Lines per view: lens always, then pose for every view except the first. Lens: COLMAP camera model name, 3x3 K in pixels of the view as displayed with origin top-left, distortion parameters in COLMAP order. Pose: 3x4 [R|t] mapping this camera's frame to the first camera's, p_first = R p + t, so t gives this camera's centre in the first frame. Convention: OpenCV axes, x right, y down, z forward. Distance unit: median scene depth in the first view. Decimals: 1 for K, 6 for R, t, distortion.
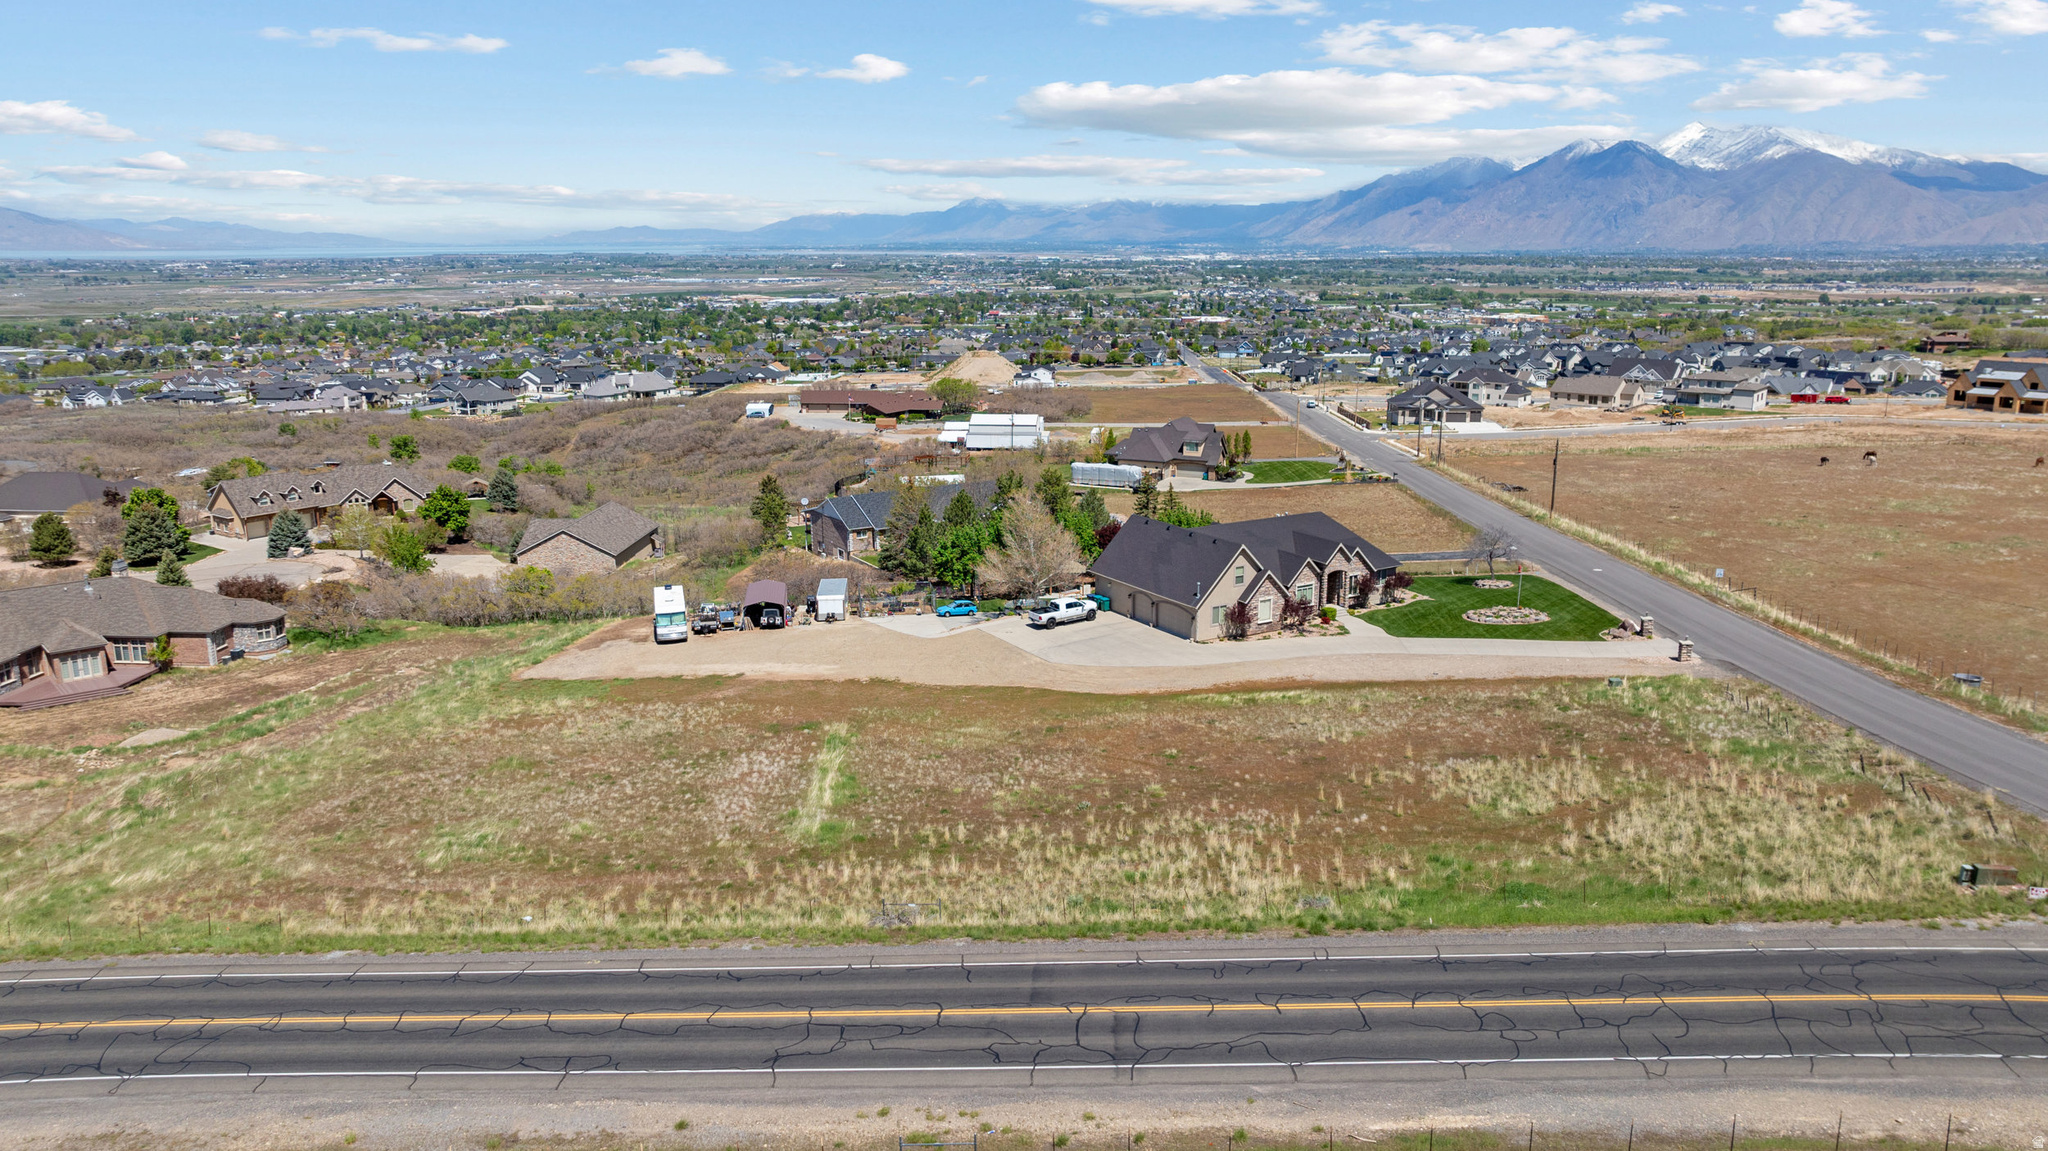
lens RADIAL K [[1442.5, 0, 1027.6], [0, 1442.5, 568.7], [0, 0, 1]] dist [-0.023132, 0.008979]
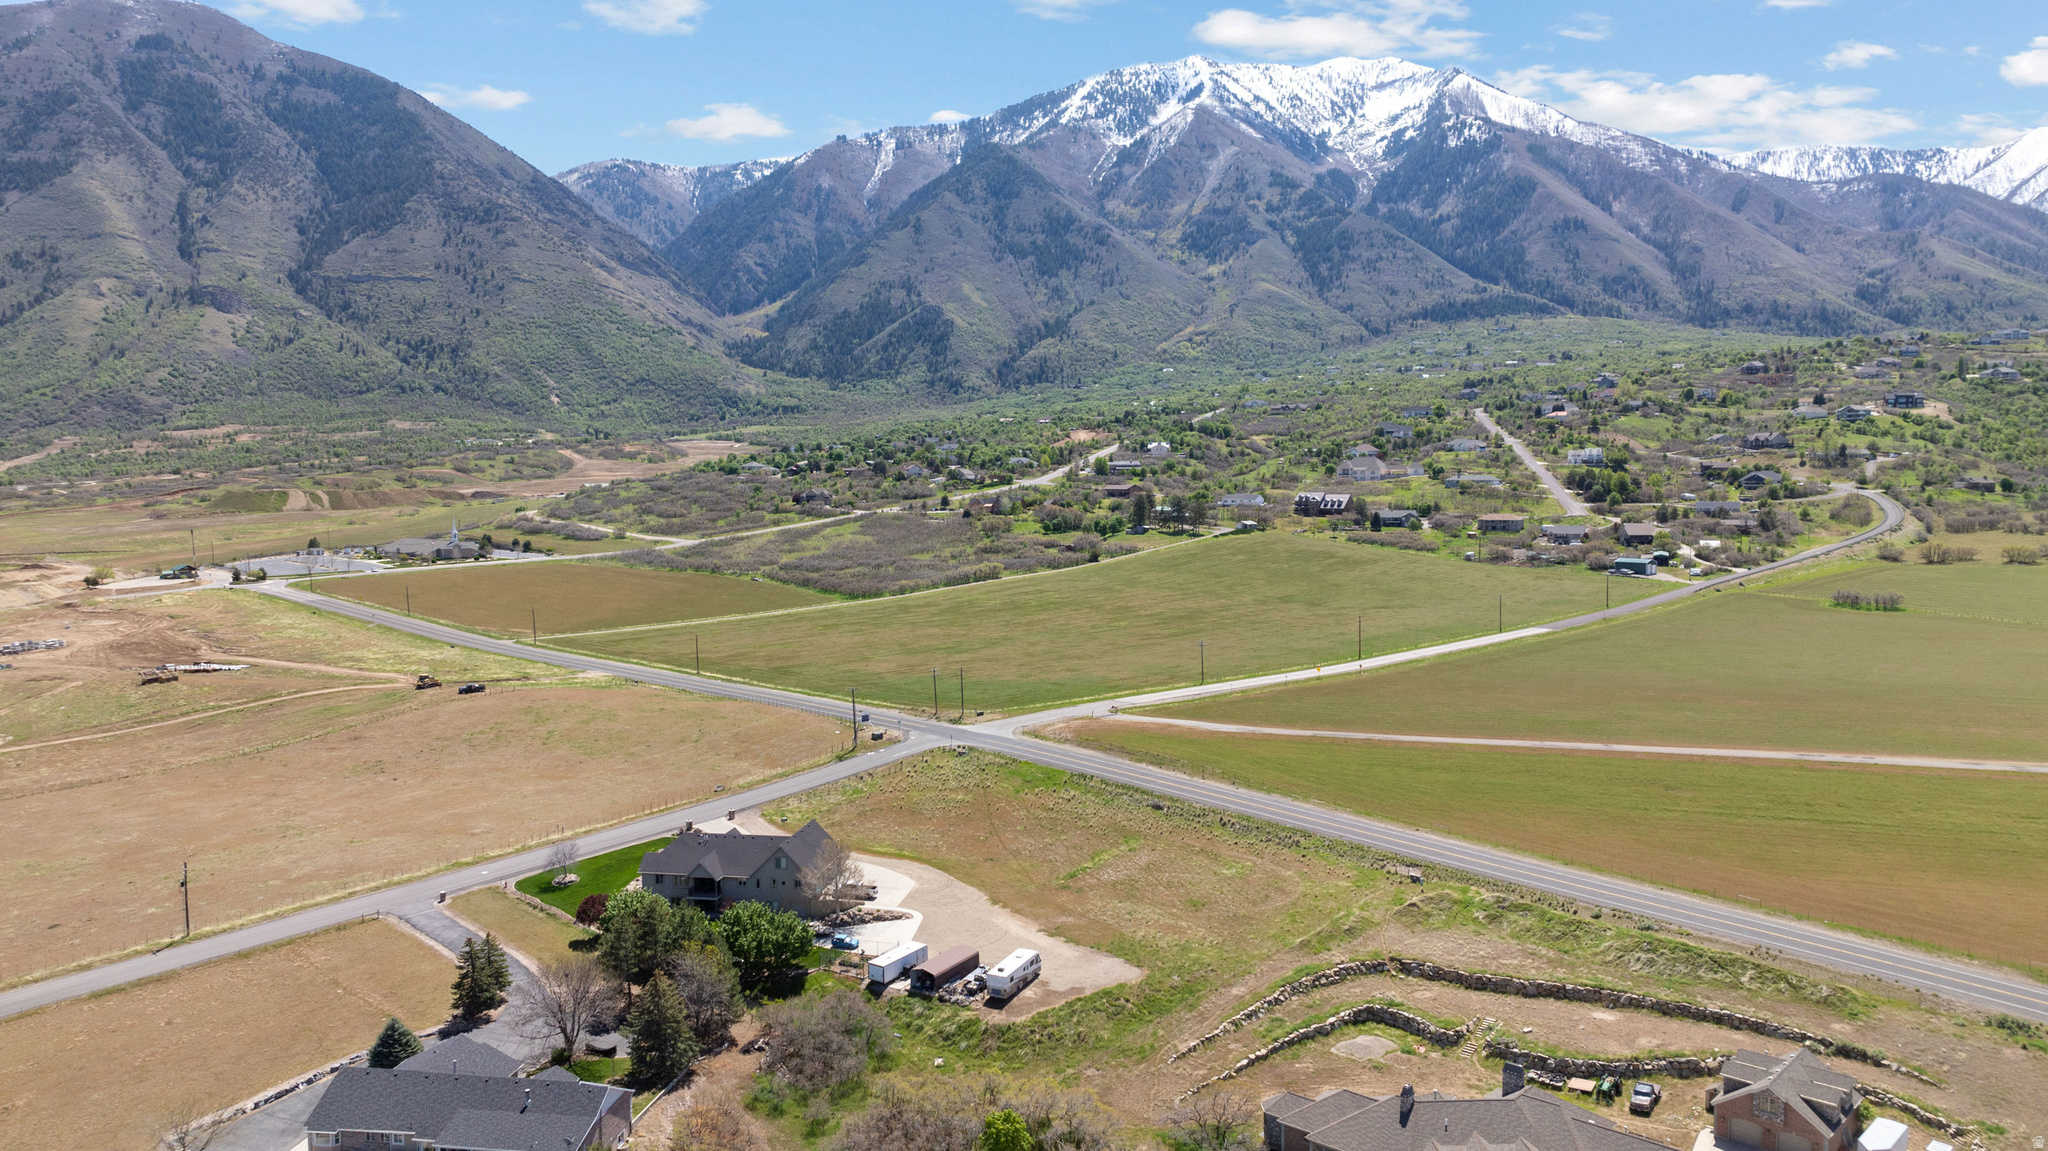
lens RADIAL K [[1442.5, 0, 1027.6], [0, 1442.5, 568.7], [0, 0, 1]] dist [-0.023132, 0.008979]
pose [[-0.765169, -0.041592, 0.642484, -1.093132], [0.147824, 0.959902, 0.238193, -0.641129], [-0.626629, 0.277233, -0.728339, 1.848724]]
